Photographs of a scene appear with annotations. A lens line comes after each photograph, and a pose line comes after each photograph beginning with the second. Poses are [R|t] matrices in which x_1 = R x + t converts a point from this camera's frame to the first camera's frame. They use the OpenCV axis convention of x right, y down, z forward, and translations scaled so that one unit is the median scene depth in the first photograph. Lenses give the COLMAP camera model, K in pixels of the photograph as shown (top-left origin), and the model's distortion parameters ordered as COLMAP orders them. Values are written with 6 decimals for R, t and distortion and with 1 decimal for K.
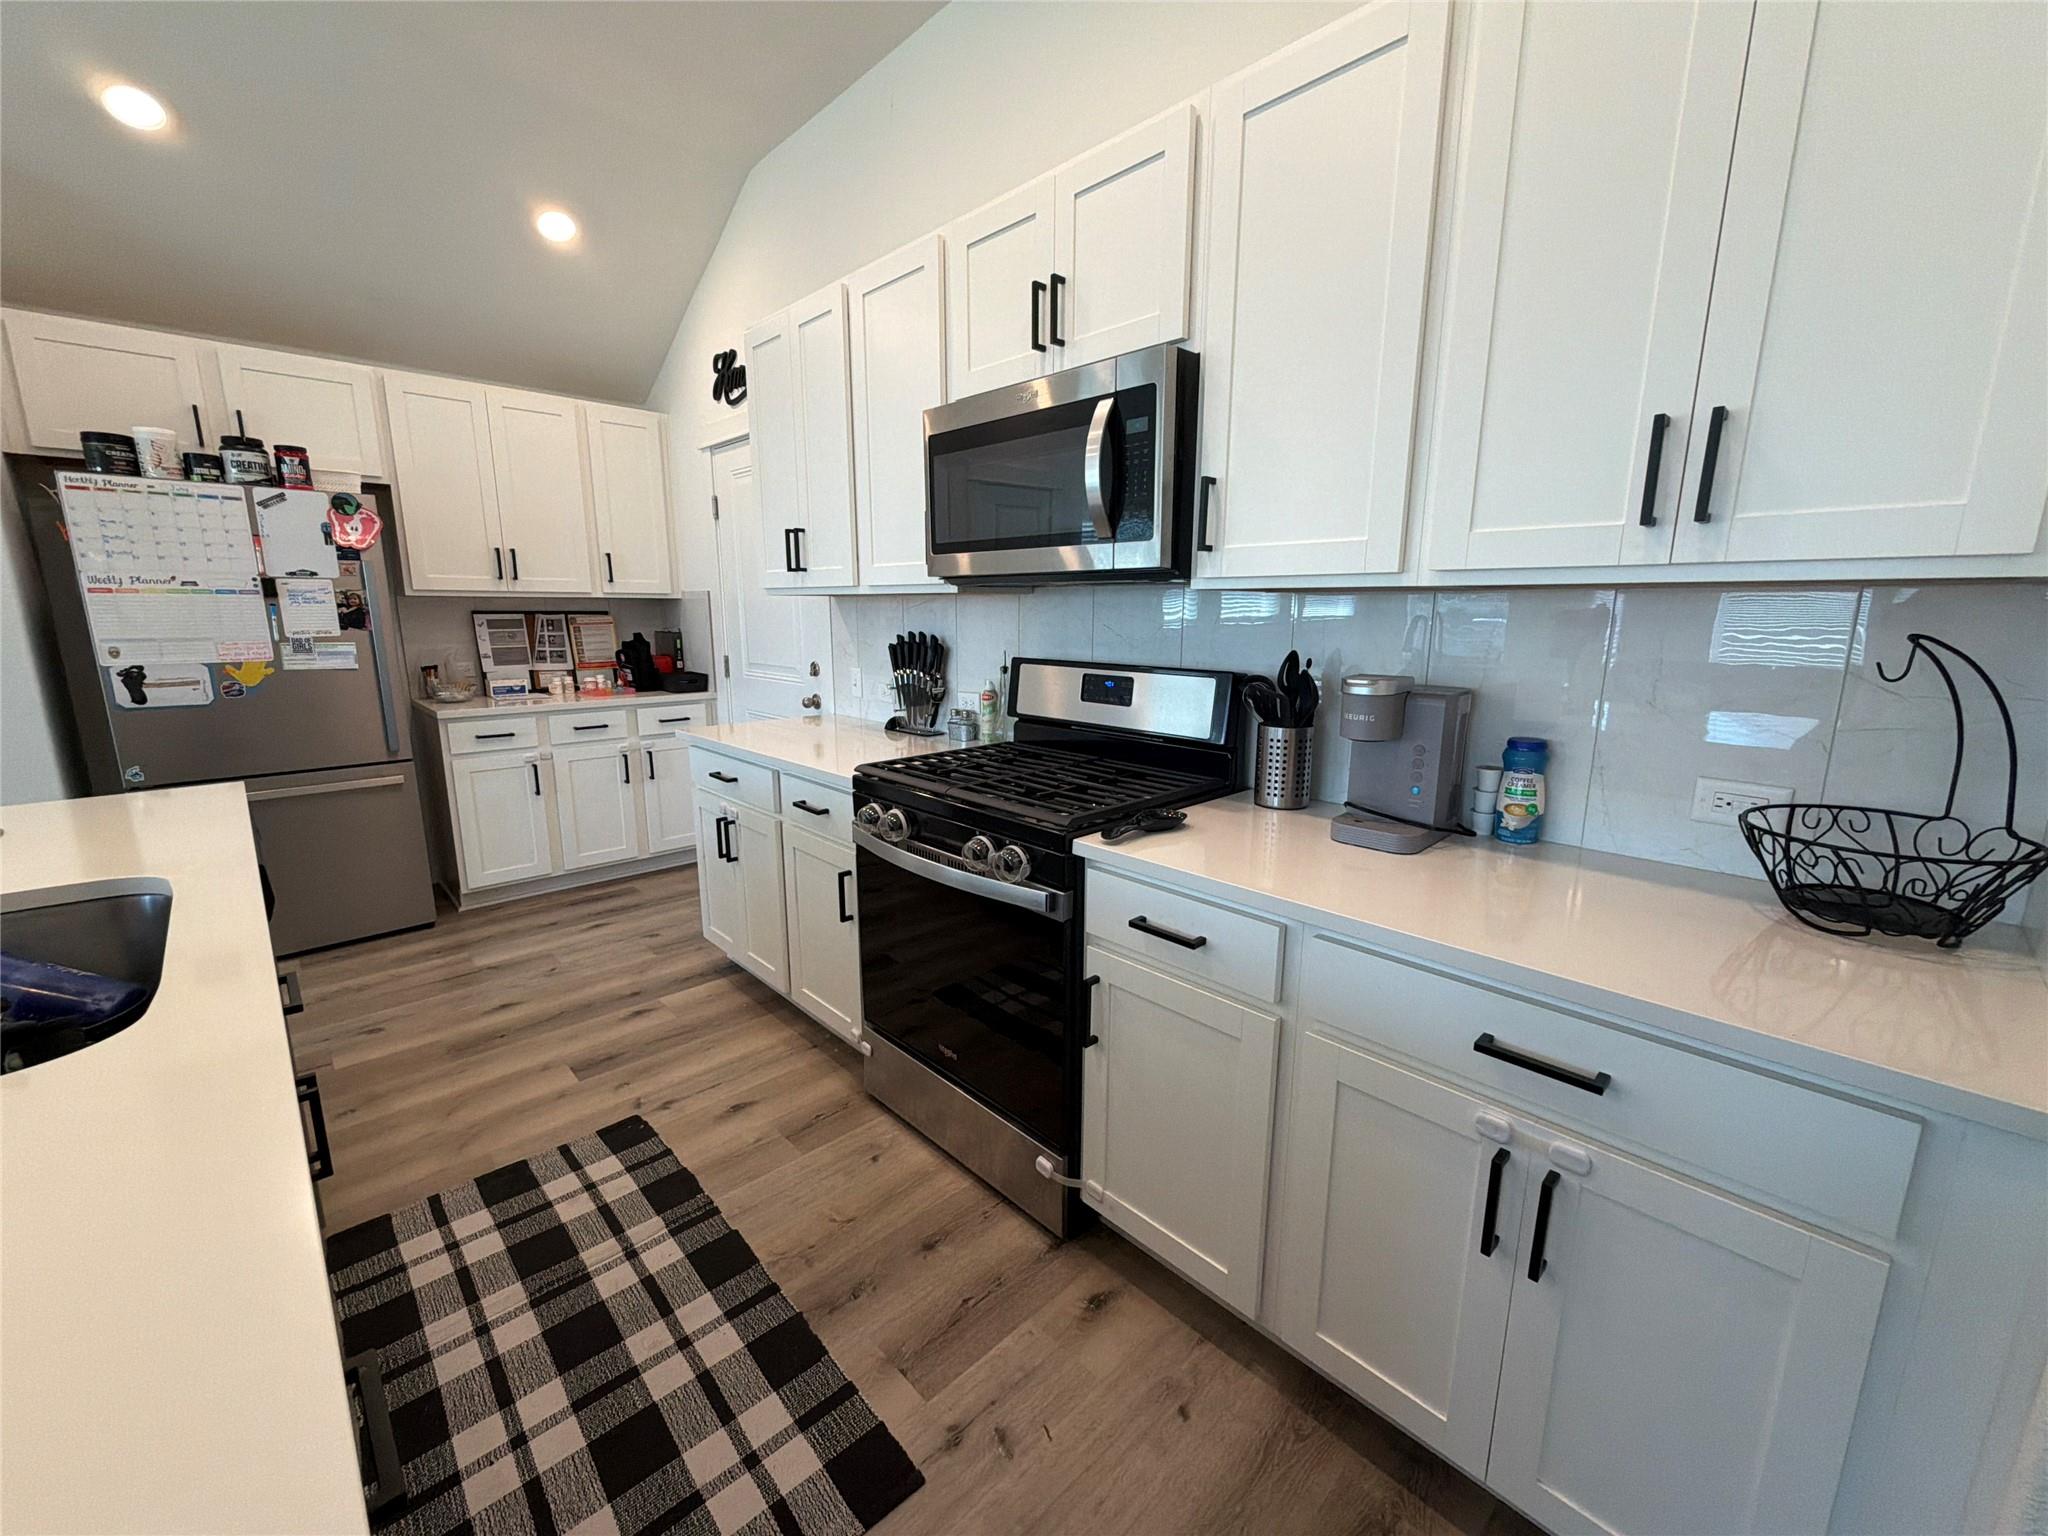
lens RADIAL K [[815.5, 0, 1023.8], [0, 815.5, 770.3], [0, 0, 1]] dist [0.001281, -0.000072]
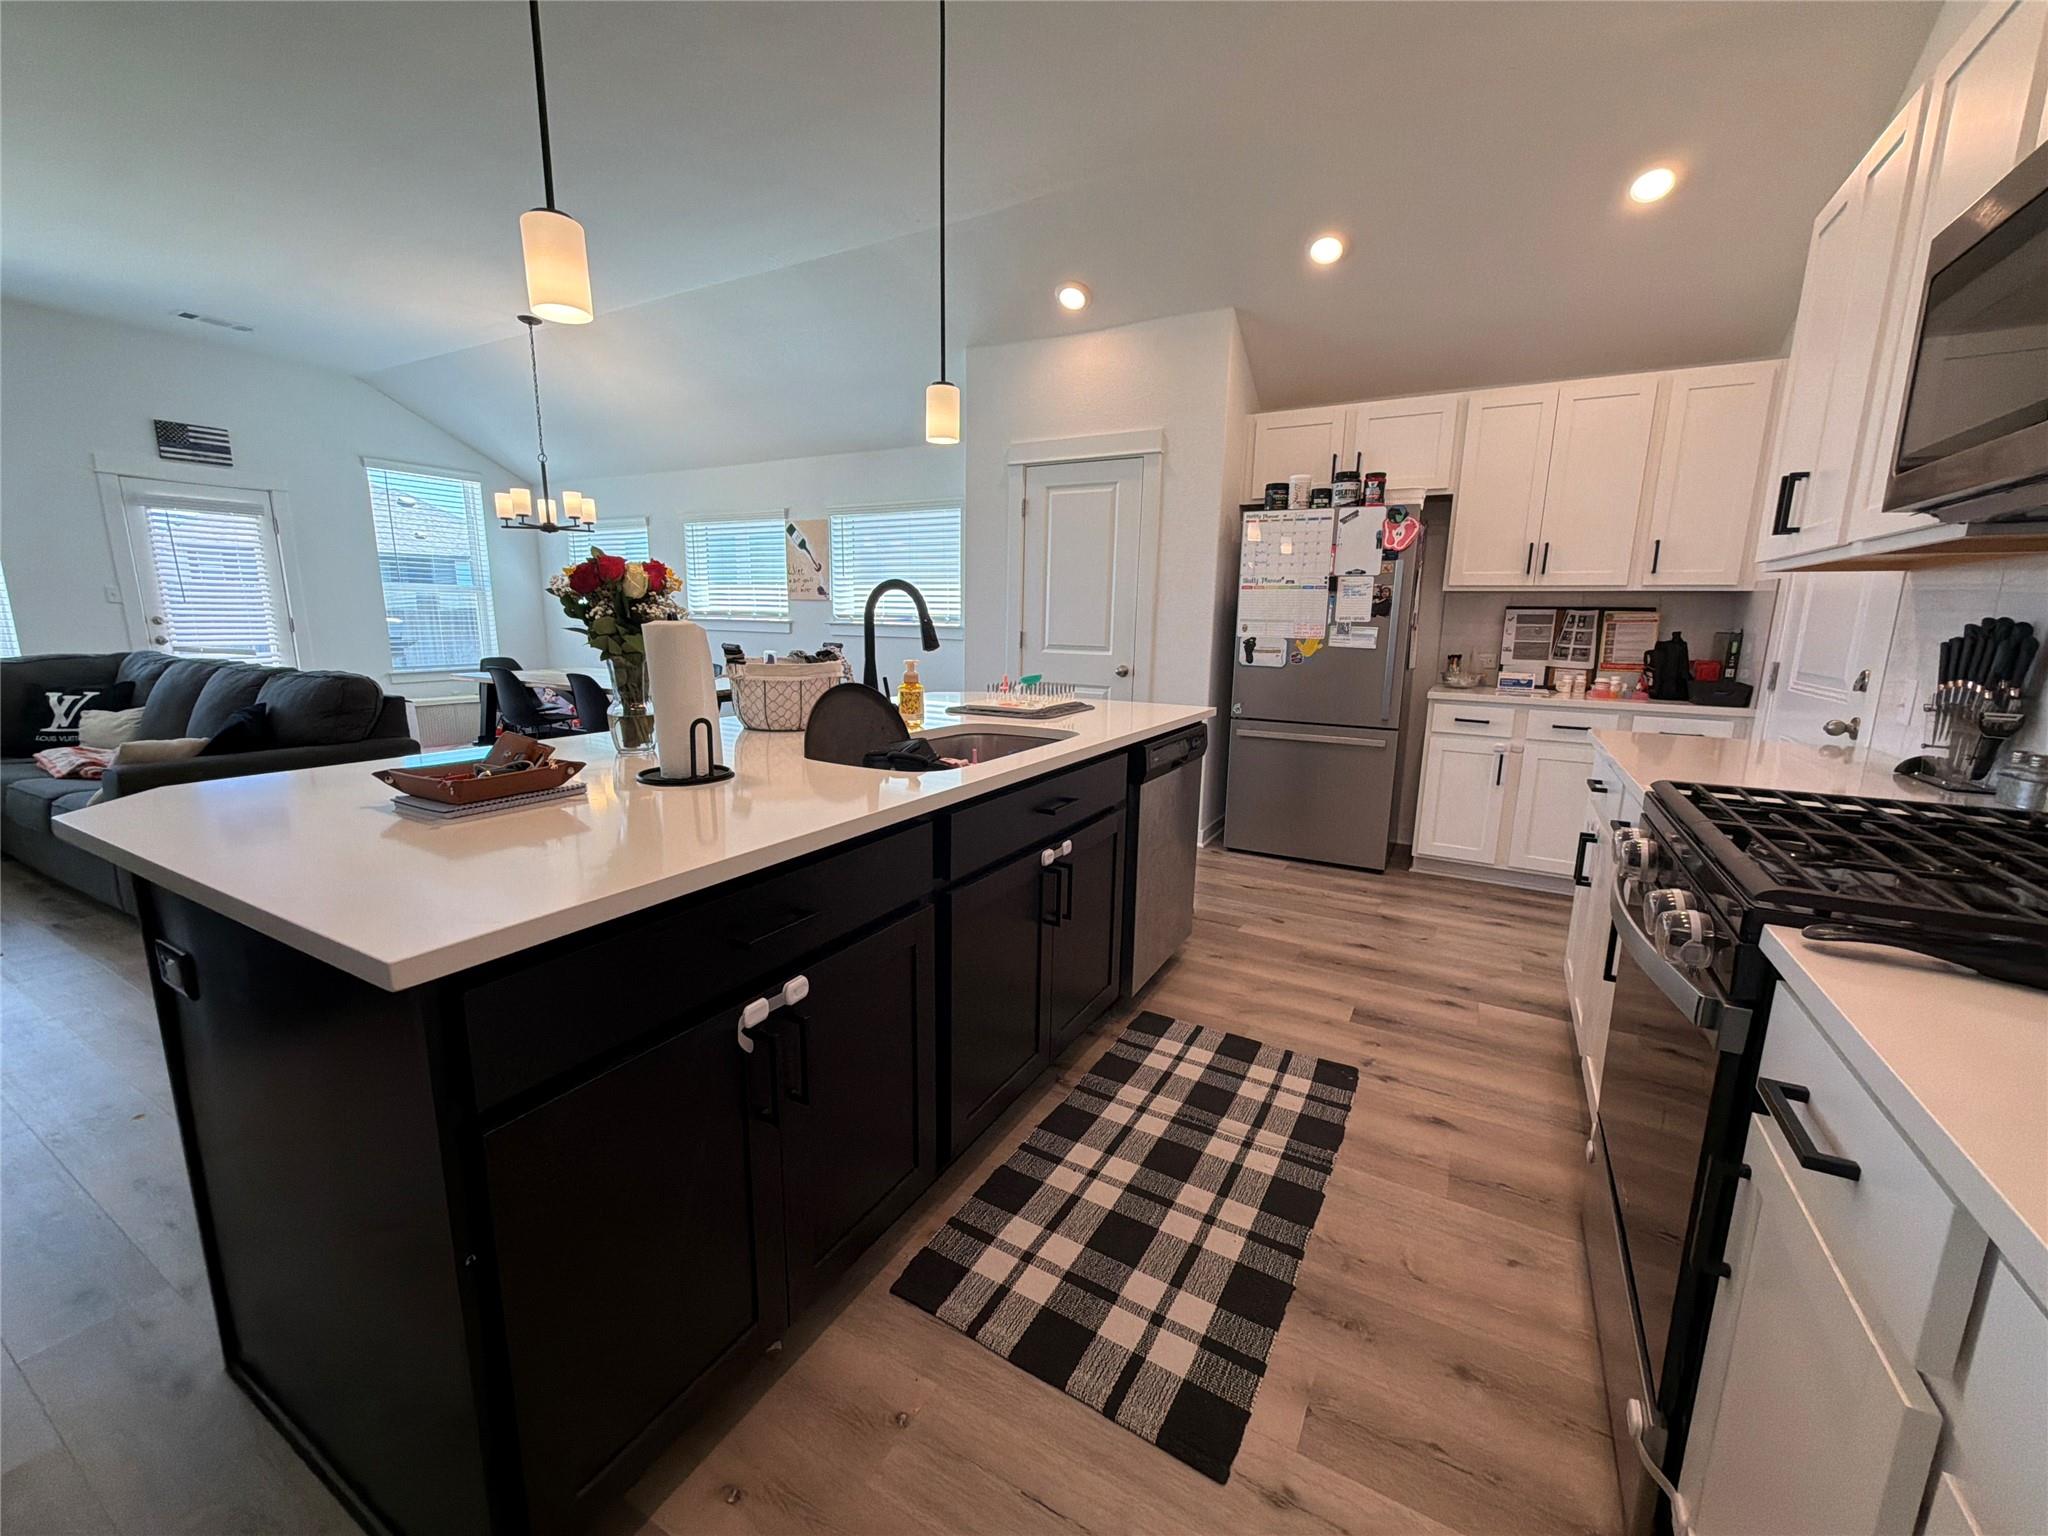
lens RADIAL K [[815.5, 0, 1026.6], [0, 815.5, 769.8], [0, 0, 1]] dist [0.001281, -0.000072]
pose [[0.287077, 0.180452, -0.940757, 0.249327], [-0.202776, 0.971287, 0.124430, 0.006358], [0.936199, 0.155042, 0.315426, 0.171941]]
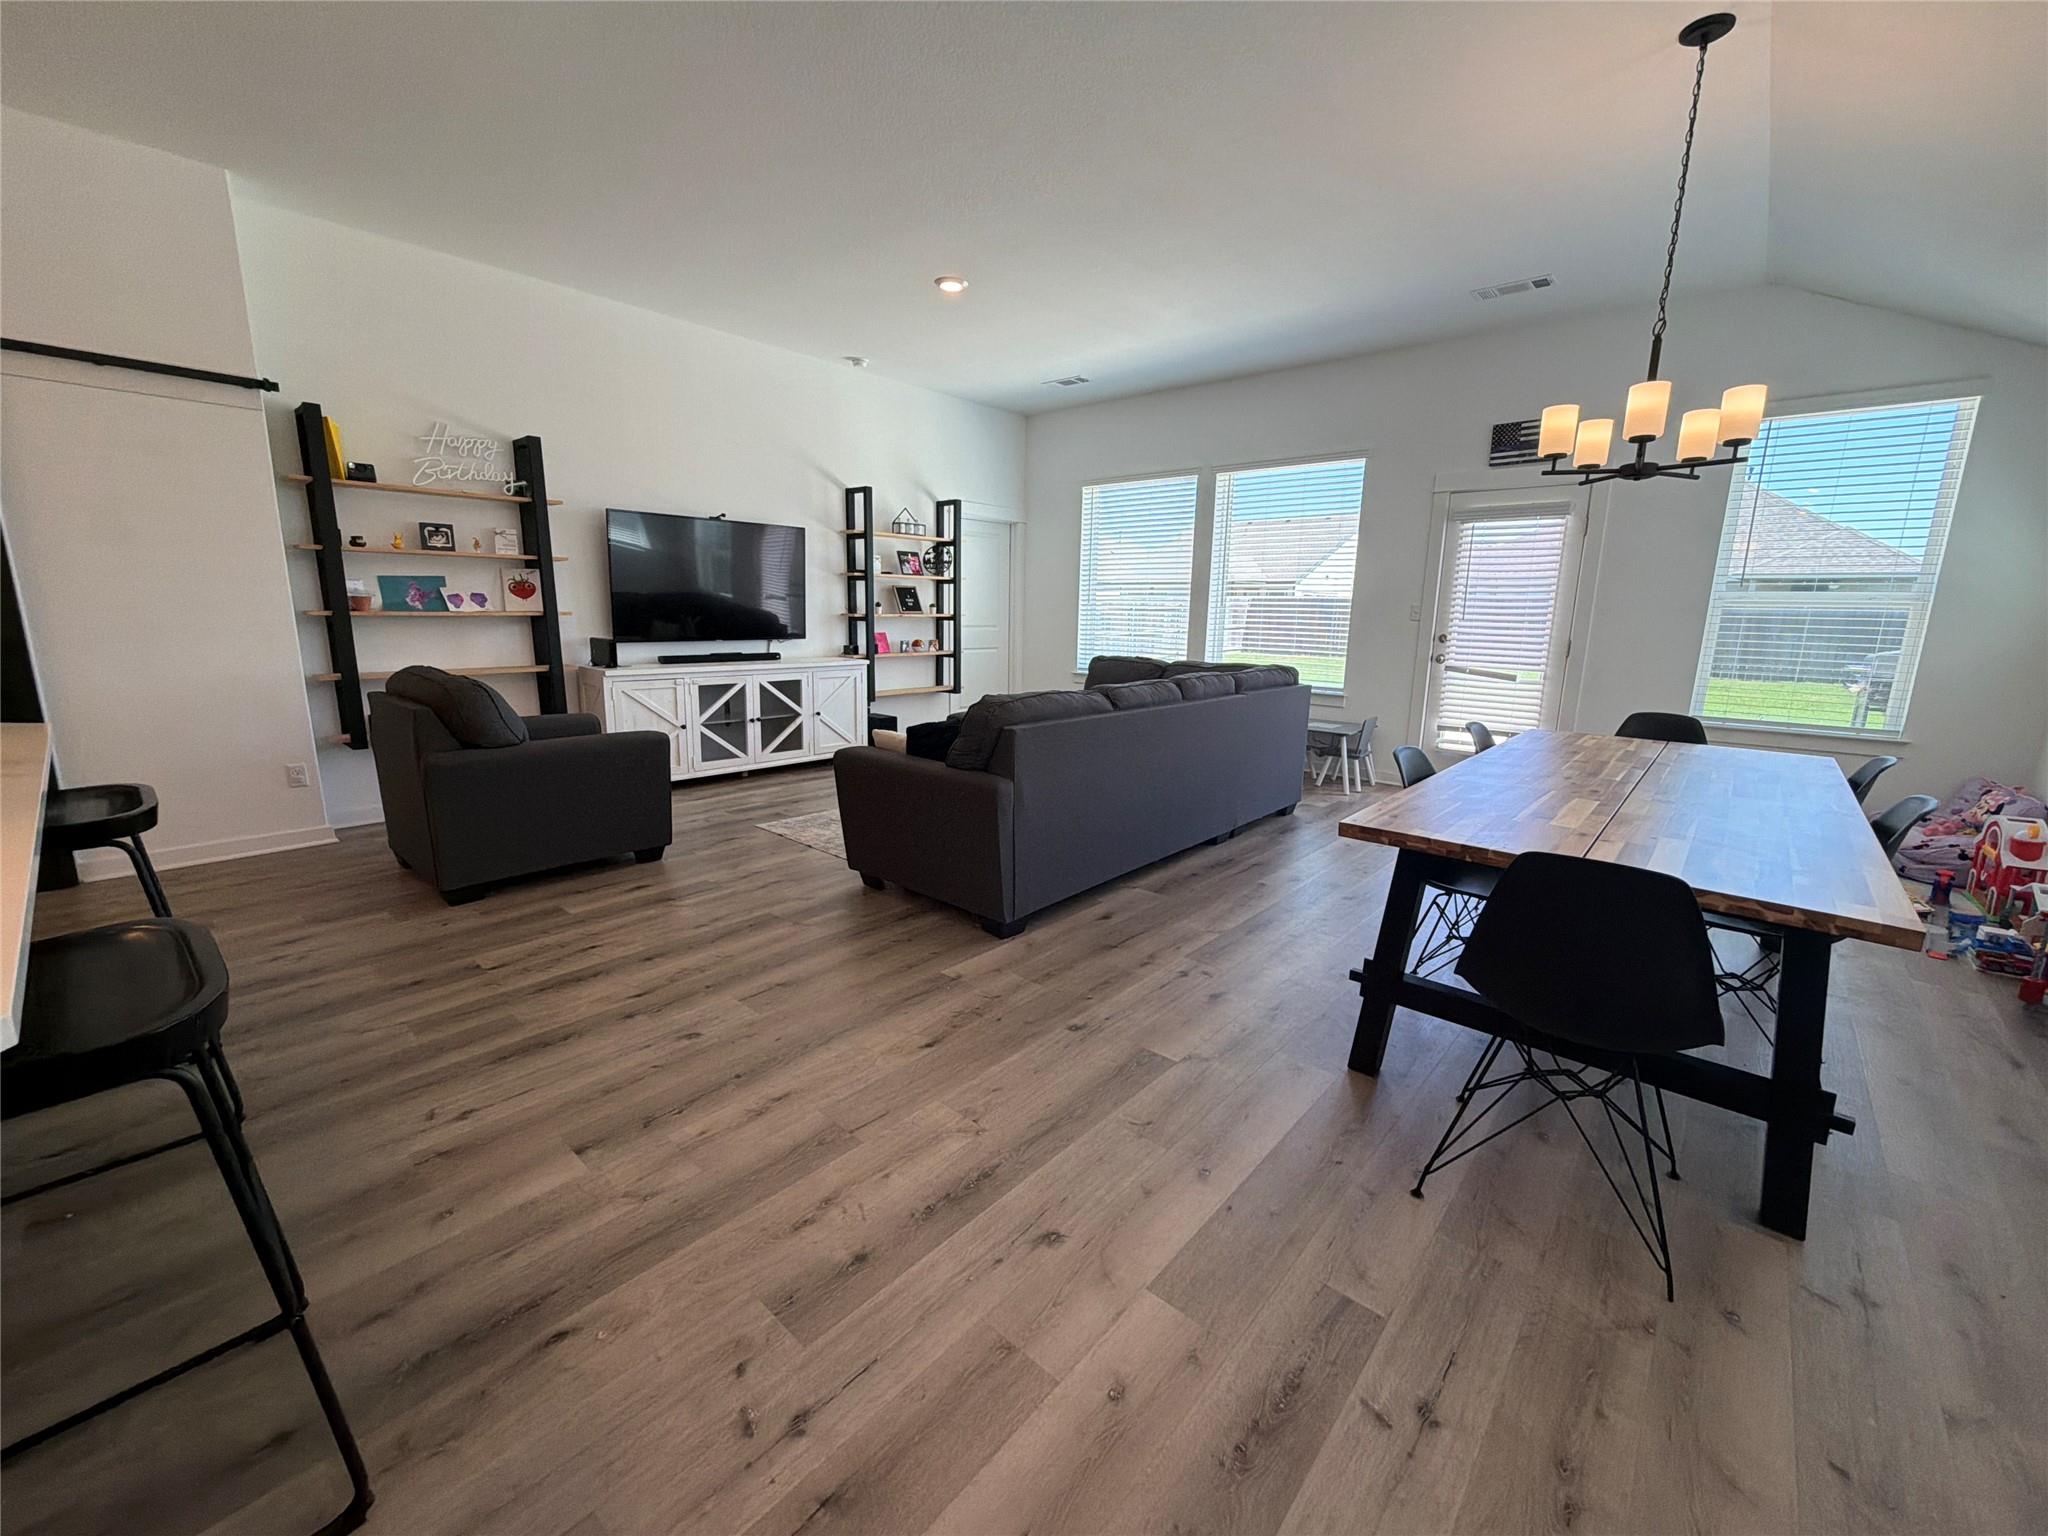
lens RADIAL K [[815.5, 0, 1025.6], [0, 815.5, 772.3], [0, 0, 1]] dist [0.001281, -0.000072]
pose [[-0.996105, -0.004817, -0.088043, -1.238985], [-0.038977, 0.919707, 0.390666, -0.108276], [0.079092, 0.392576, -0.916312, 0.632314]]
